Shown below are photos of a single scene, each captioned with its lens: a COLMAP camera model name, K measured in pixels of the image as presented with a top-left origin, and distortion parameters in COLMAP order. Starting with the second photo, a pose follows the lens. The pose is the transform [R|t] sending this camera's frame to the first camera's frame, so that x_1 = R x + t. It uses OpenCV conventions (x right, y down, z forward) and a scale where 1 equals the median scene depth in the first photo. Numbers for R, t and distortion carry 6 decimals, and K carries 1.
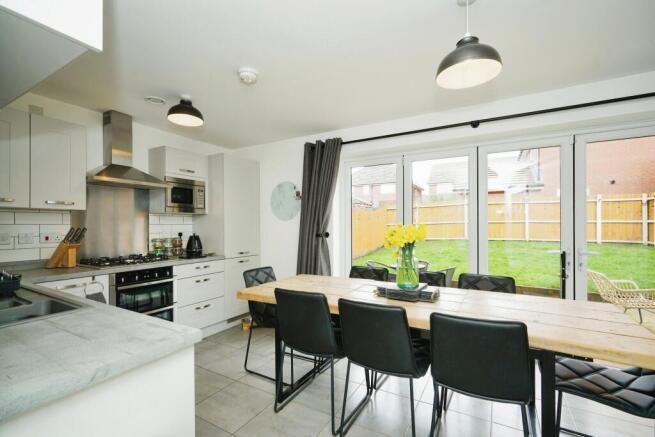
lens RADIAL K [[300.3, 0, 325.3], [0, 300.3, 223.1], [0, 0, 1]] dist [0.016107, 0.000127]
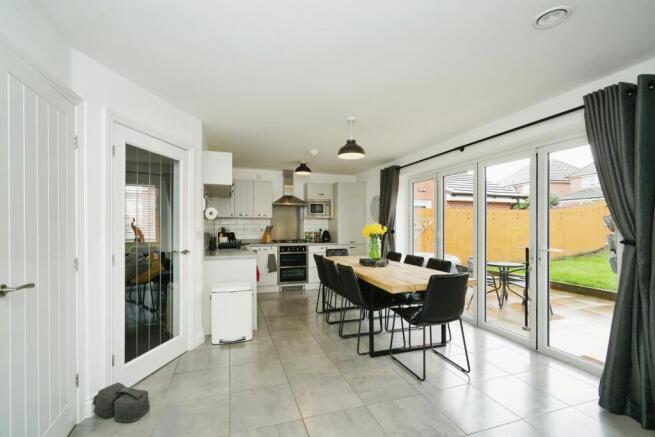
lens RADIAL K [[300.3, 0, 334.2], [0, 300.3, 220.9], [0, 0, 1]] dist [0.016107, 0.000127]
pose [[0.754947, -0.006718, -0.655752, 0.862712], [0.003632, 0.999975, -0.006064, -0.004810], [0.655776, 0.002196, 0.754952, -0.330245]]
